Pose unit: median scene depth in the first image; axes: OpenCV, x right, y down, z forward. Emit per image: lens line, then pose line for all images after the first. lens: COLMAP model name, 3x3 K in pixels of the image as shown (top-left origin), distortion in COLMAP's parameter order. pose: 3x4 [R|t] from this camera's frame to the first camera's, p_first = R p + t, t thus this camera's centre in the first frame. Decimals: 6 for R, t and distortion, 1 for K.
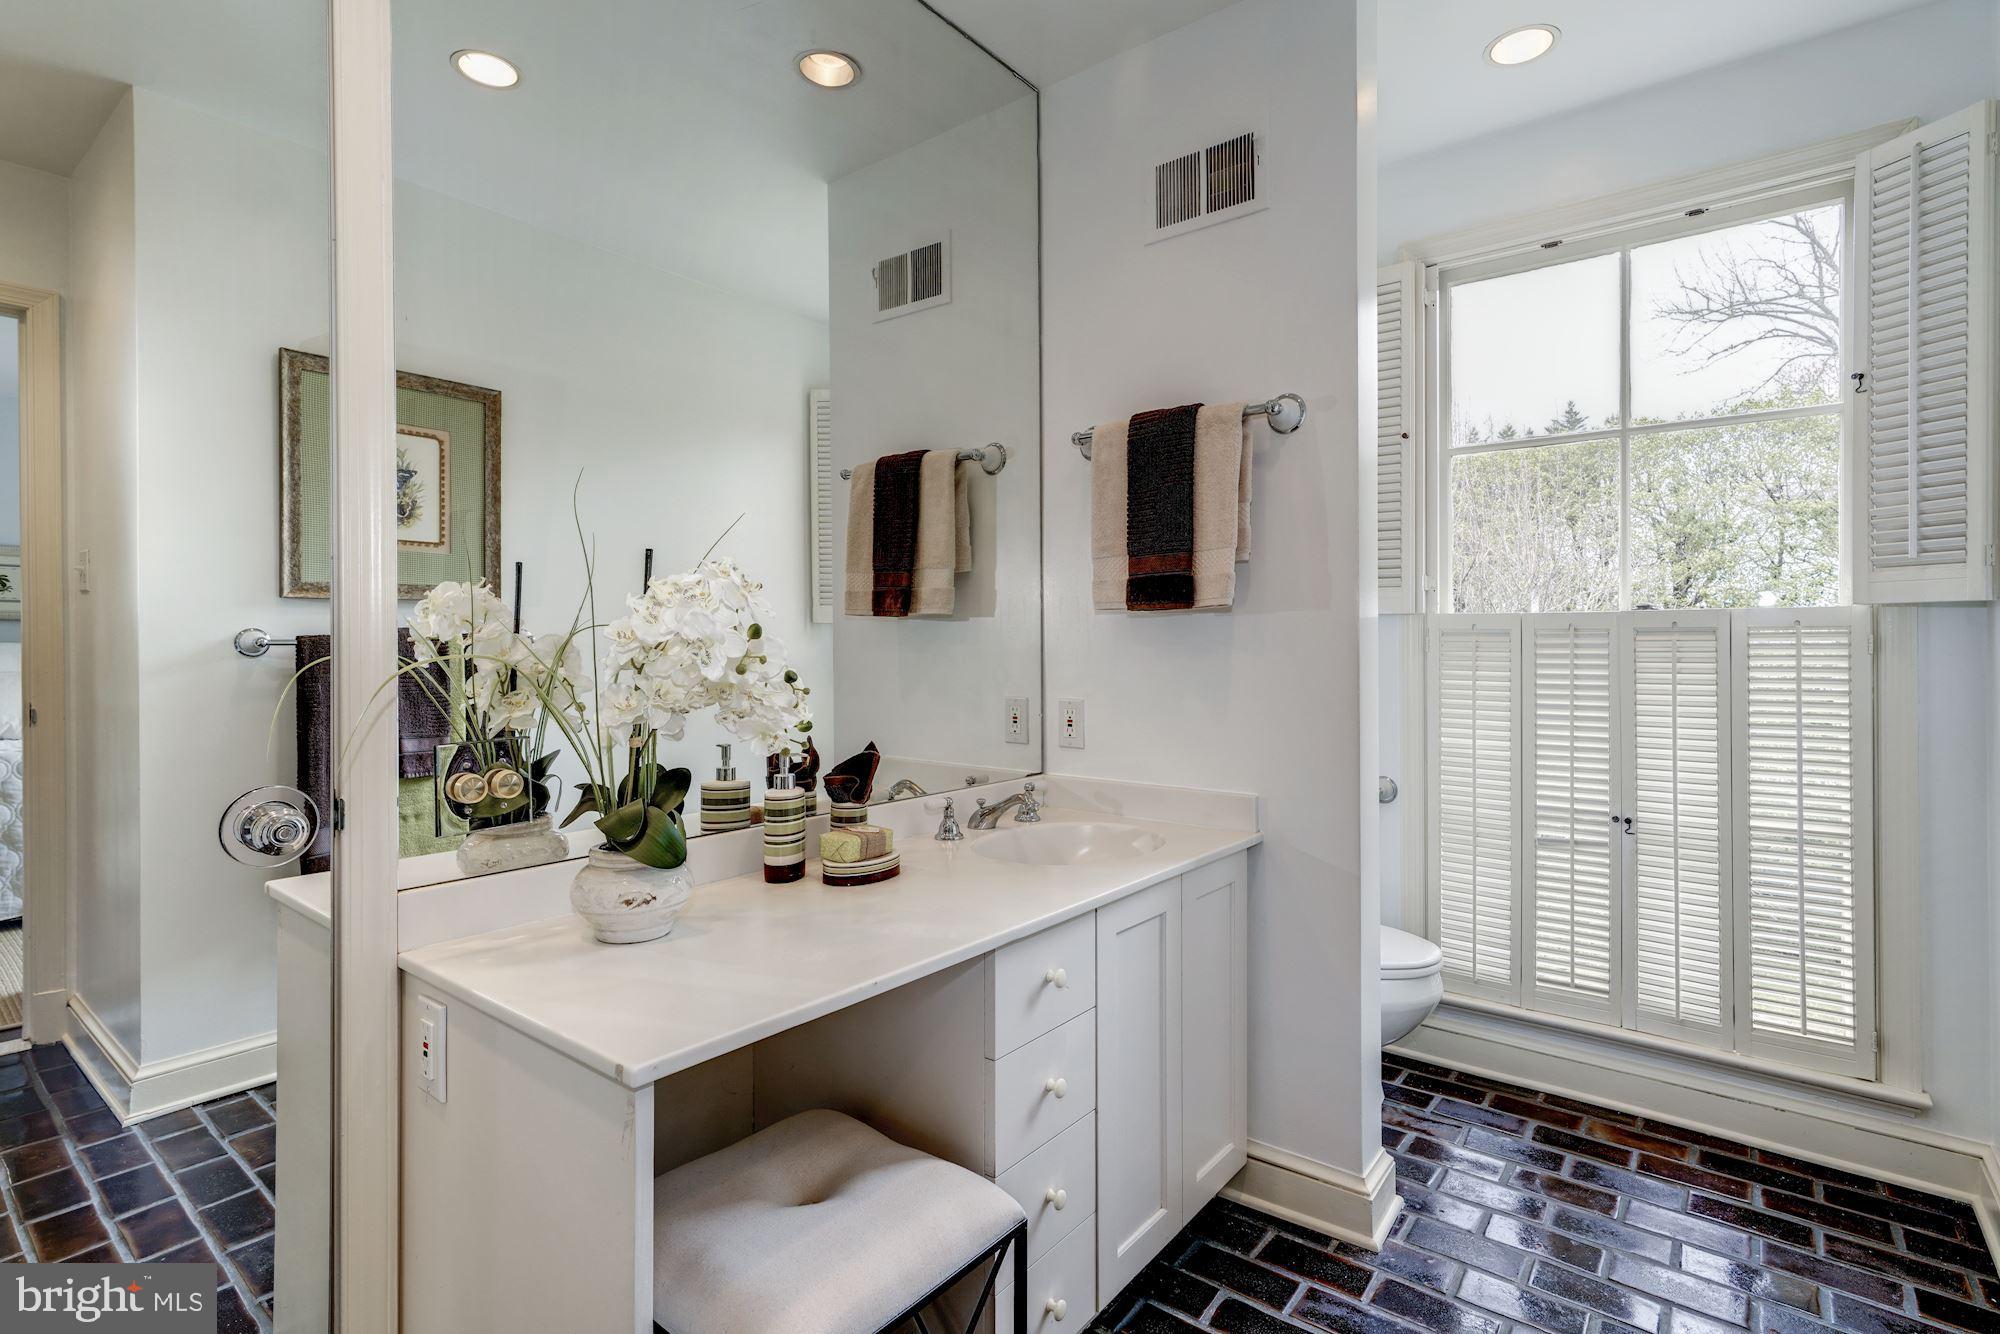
lens RADIAL K [[953.4, 0, 1008.8], [0, 953.4, 652.9], [0, 0, 1]] dist [-0.001426, -0.000142]
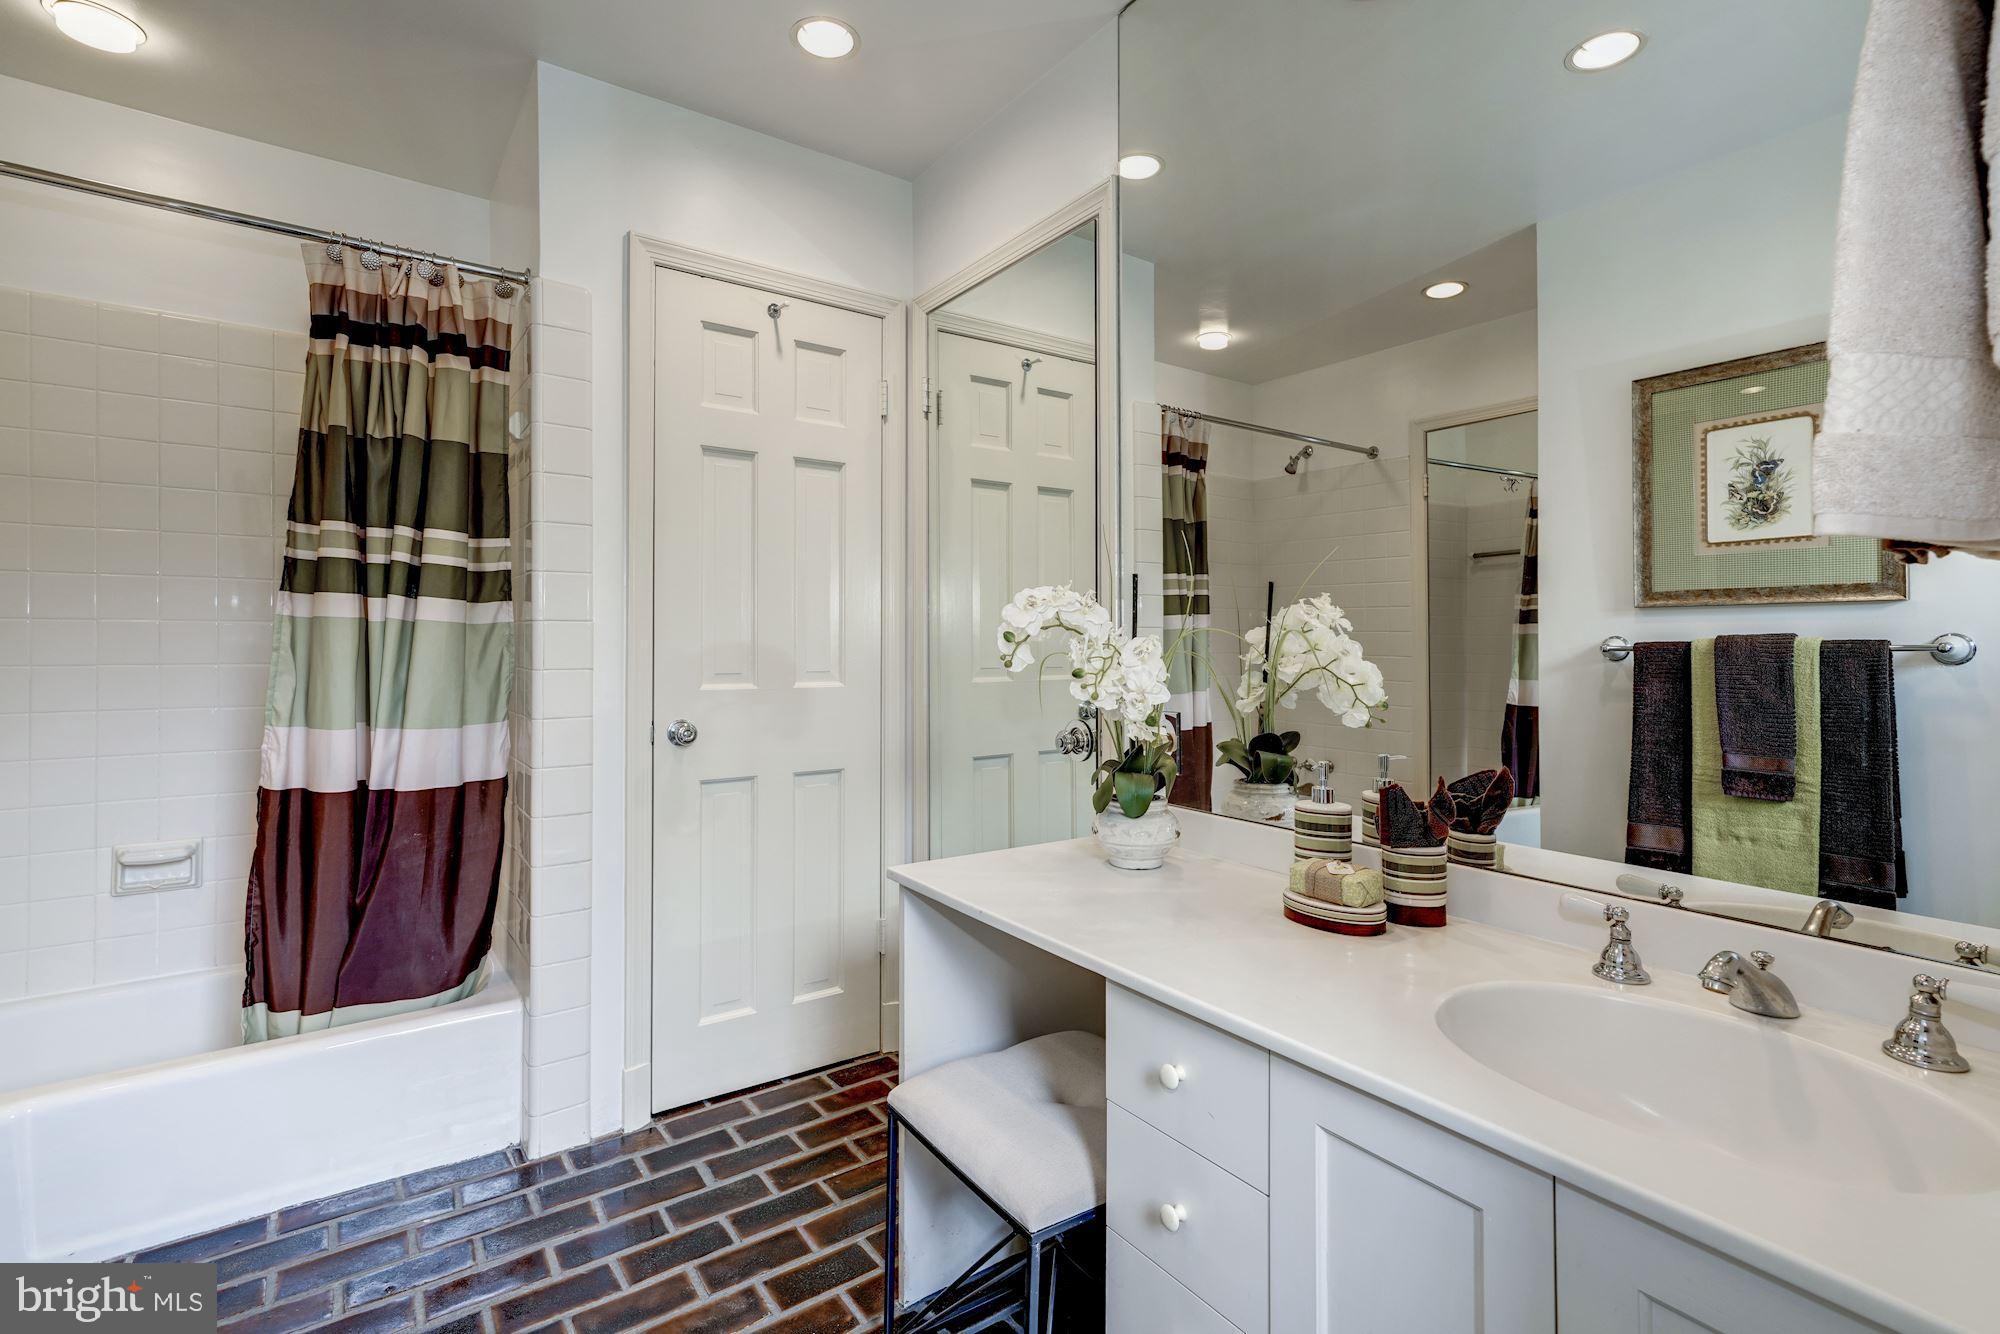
lens RADIAL K [[913.4, 0, 994.9], [0, 913.4, 644.7], [0, 0, 1]] dist [0.002777, 0.000502]
pose [[-0.271080, -0.000095, -0.962557, 0.442196], [-0.023791, 0.999695, 0.006602, -0.005926], [0.962263, 0.024690, -0.270999, 0.582649]]
